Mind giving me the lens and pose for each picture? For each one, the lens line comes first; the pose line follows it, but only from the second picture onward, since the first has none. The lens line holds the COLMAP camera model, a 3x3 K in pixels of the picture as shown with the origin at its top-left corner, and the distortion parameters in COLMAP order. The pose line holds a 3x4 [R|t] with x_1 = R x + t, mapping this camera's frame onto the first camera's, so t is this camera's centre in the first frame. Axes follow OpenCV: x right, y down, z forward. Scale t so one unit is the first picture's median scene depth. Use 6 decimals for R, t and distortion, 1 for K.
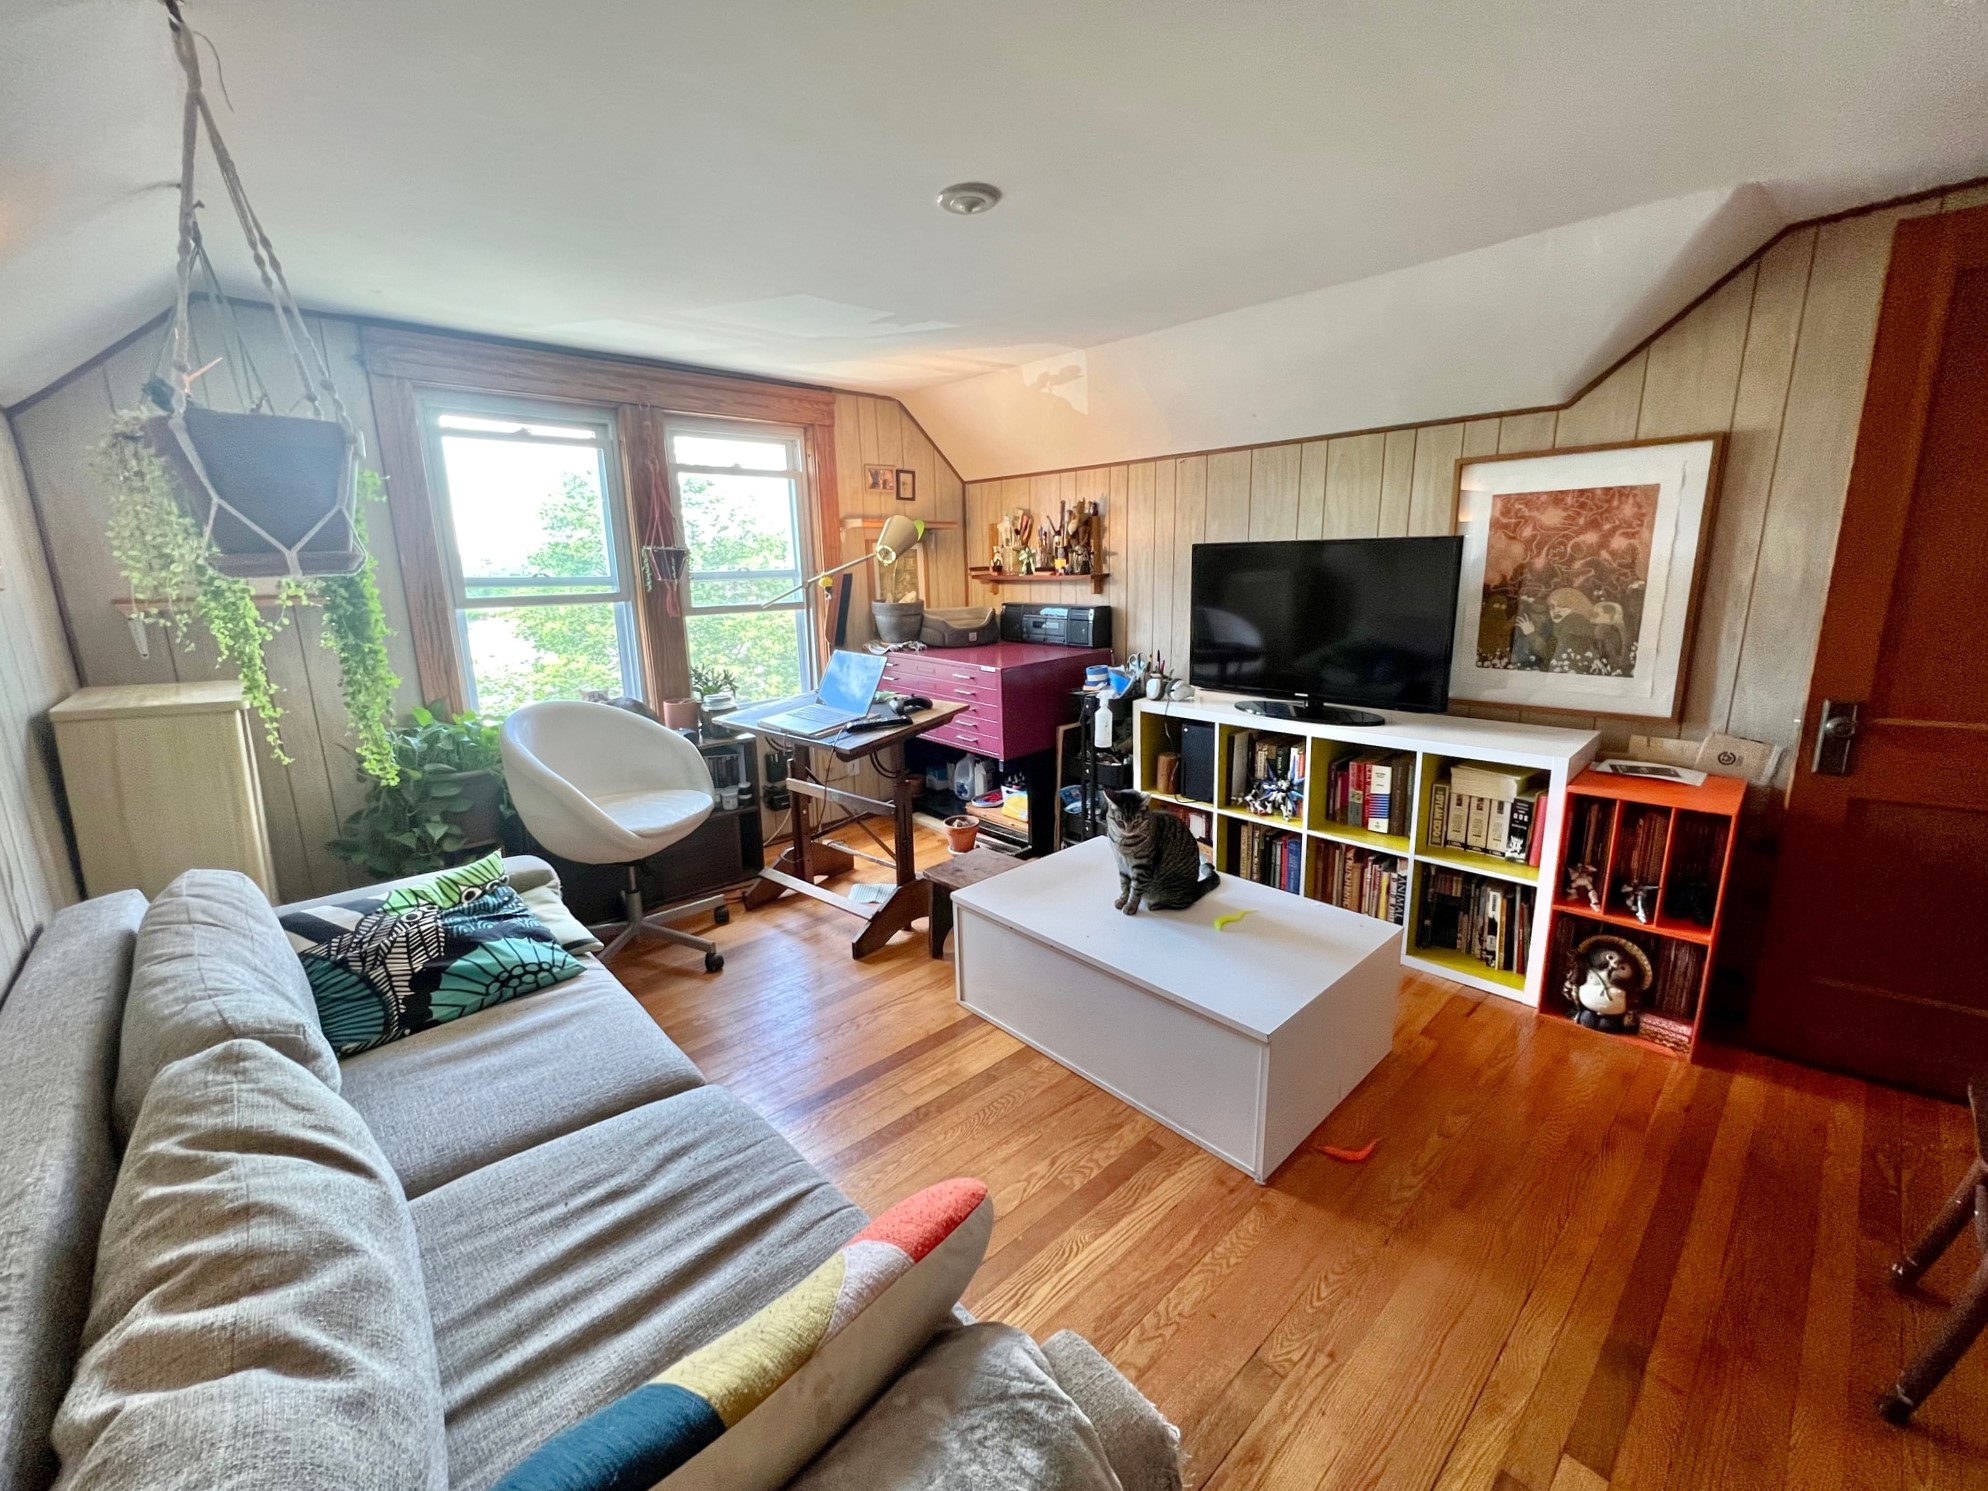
lens RADIAL K [[800.6, 0, 994.0], [0, 800.6, 745.5], [0, 0, 1]] dist [0.000159, 0.000153]
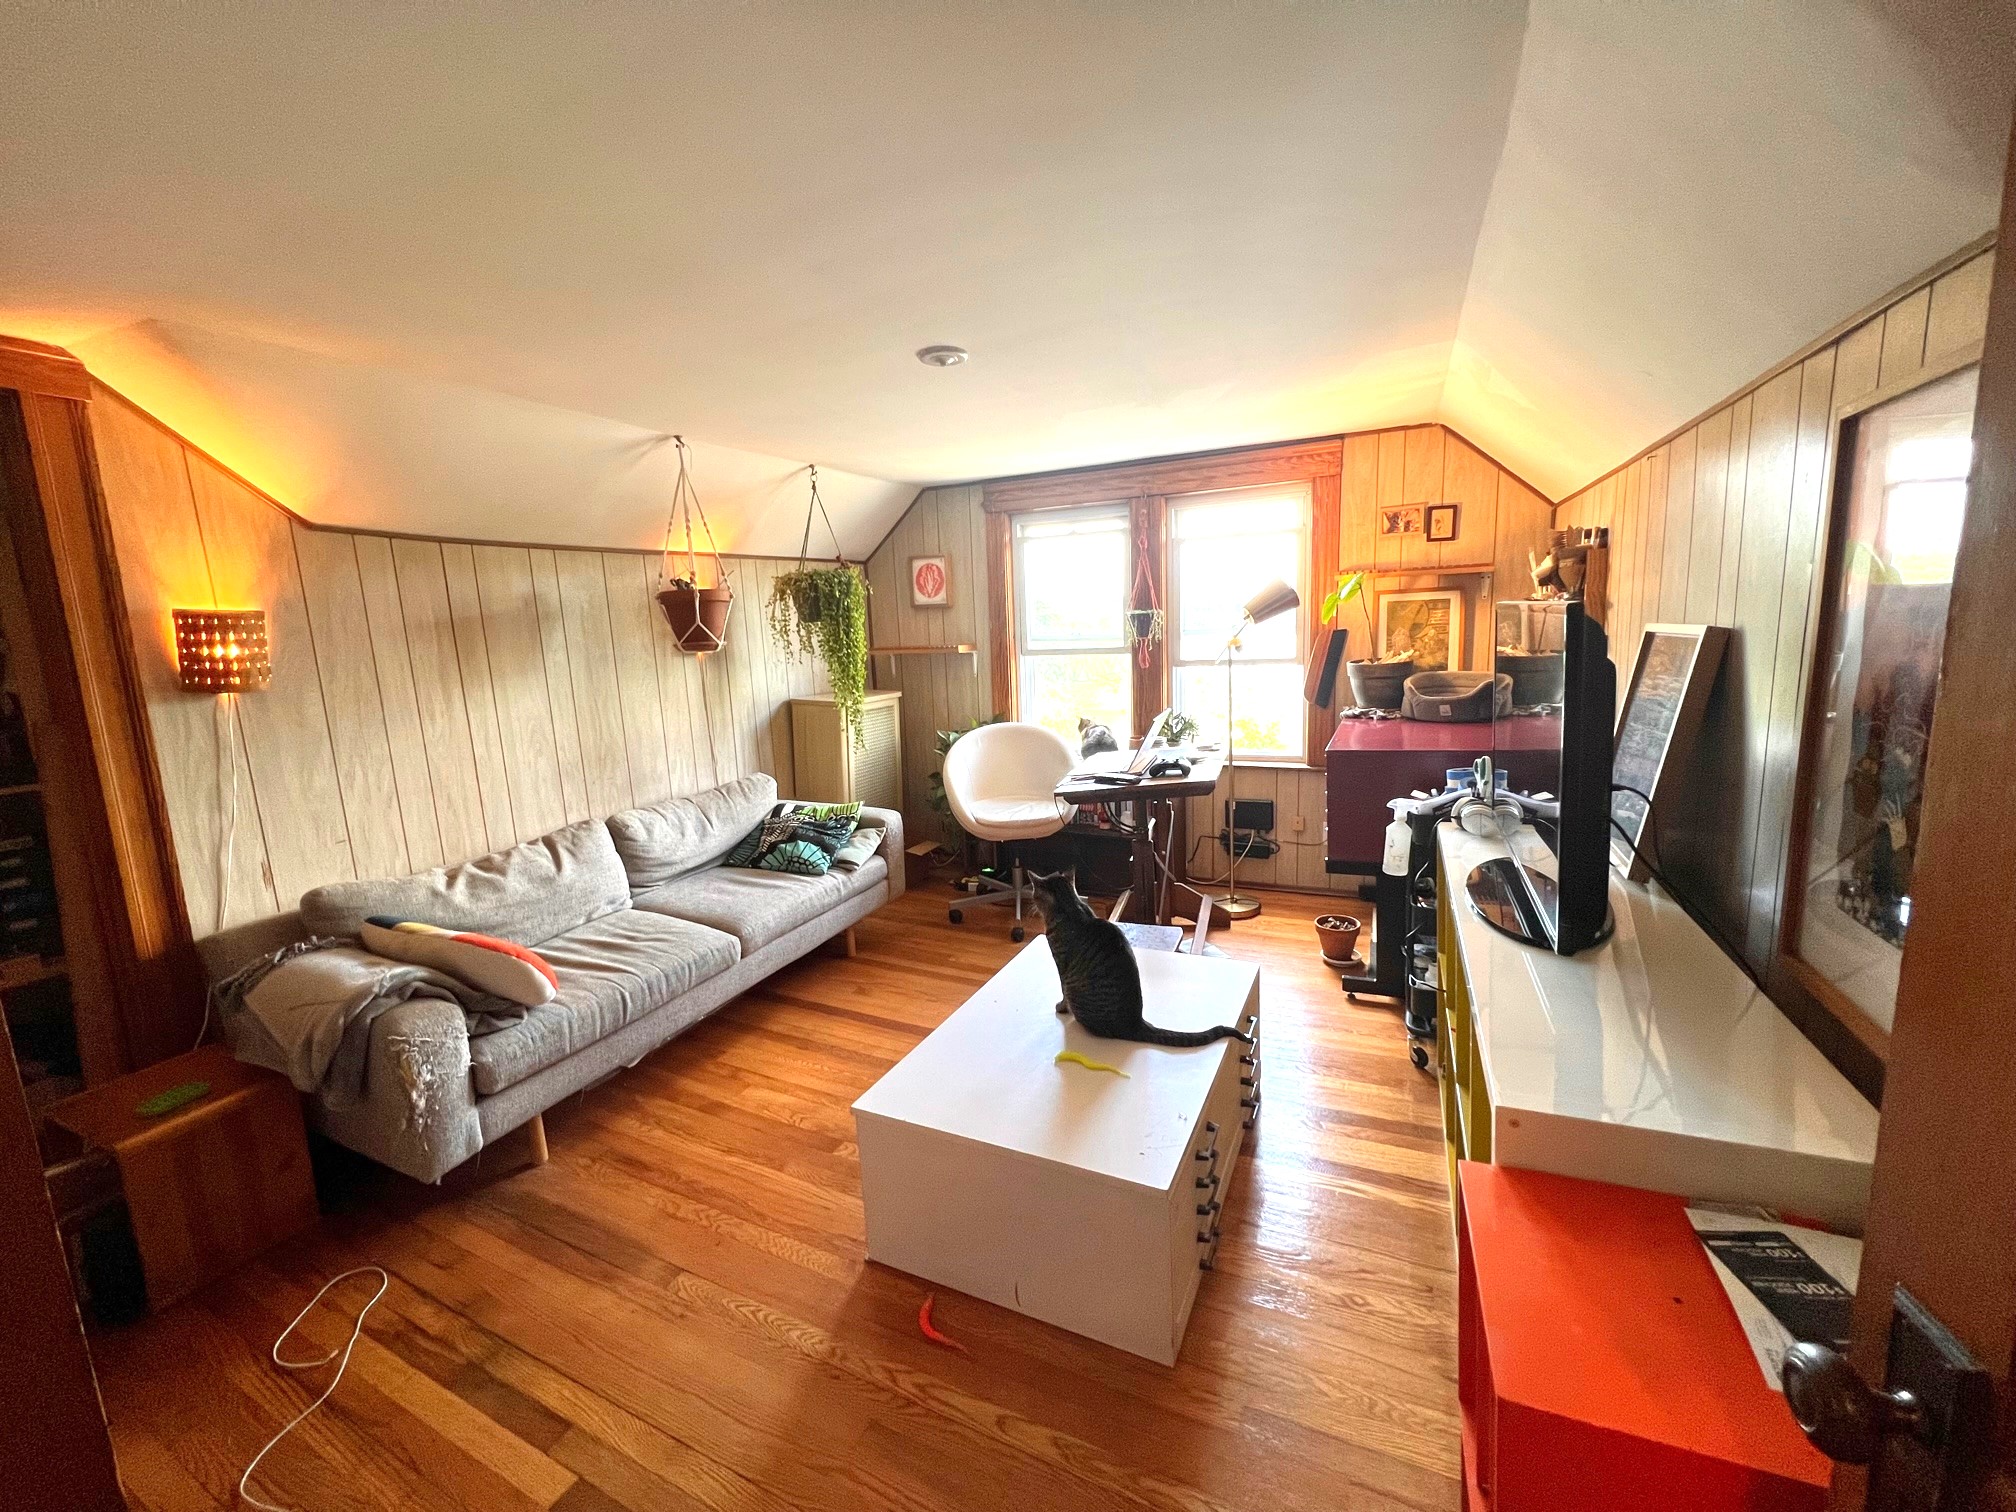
lens RADIAL K [[810.3, 0, 1008.0], [0, 810.3, 756.0], [0, 0, 1]] dist [-0.000327, -0.000185]
pose [[0.370396, 0.153376, -0.916124, 0.806274], [-0.171733, 0.980578, 0.094734, -0.136386], [0.912861, 0.122240, 0.389542, 0.438845]]
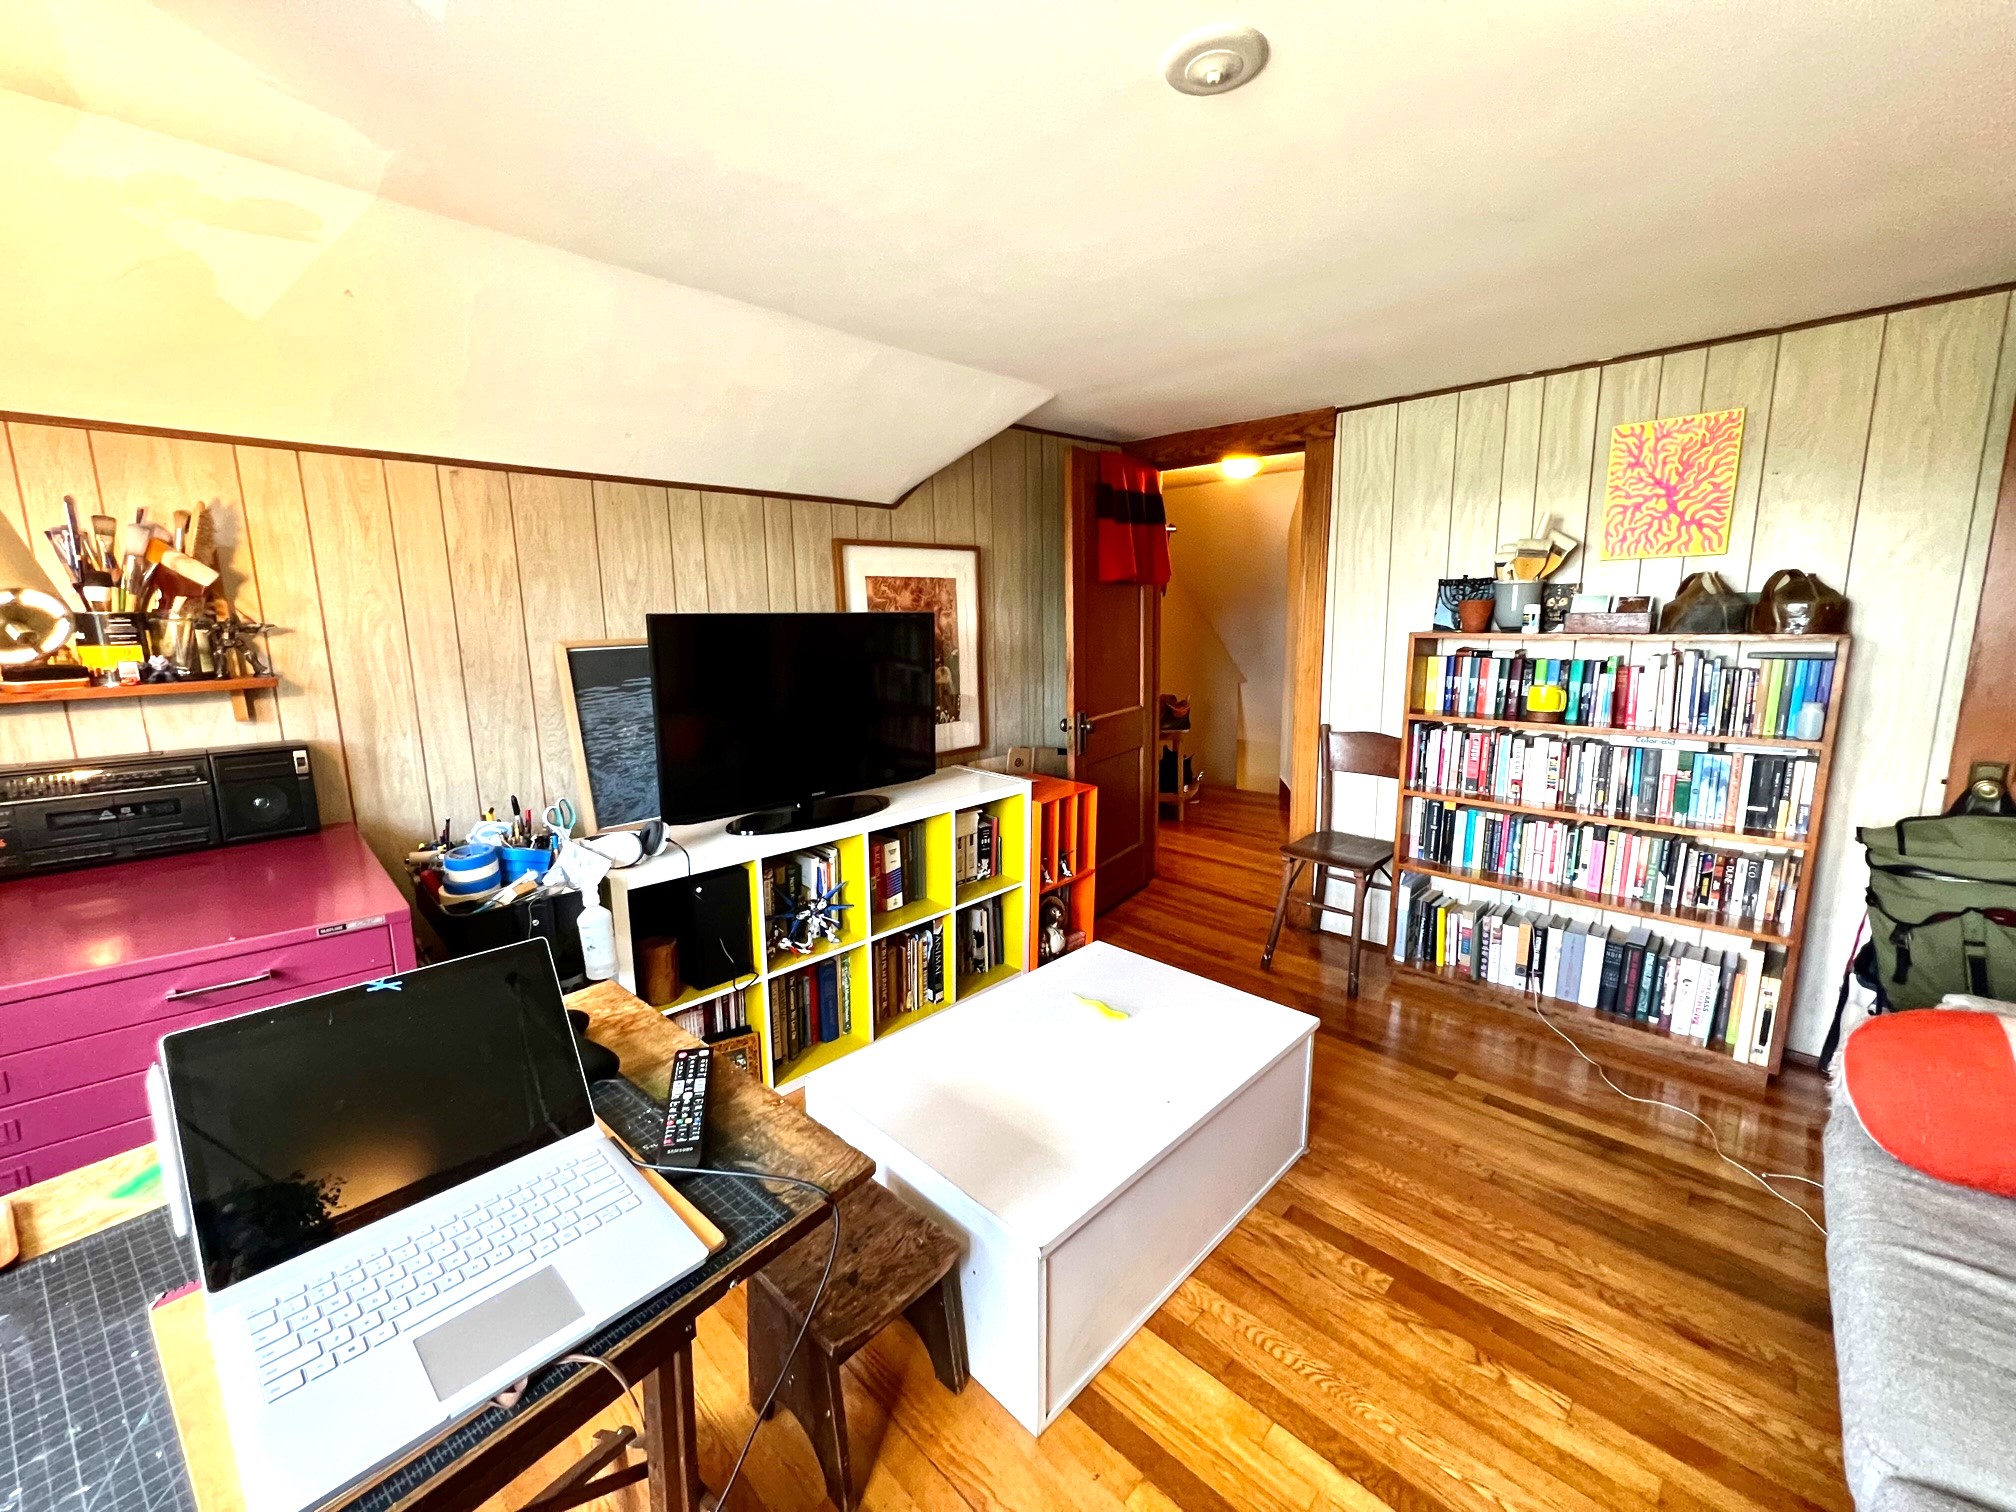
lens RADIAL K [[810.3, 0, 1008.0], [0, 810.3, 756.0], [0, 0, 1]] dist [-0.000327, -0.000185]
pose [[-0.041678, -0.144859, 0.988574, -0.477549], [0.247066, 0.957212, 0.150679, -0.186988], [-0.968102, 0.250523, -0.004105, 0.834455]]
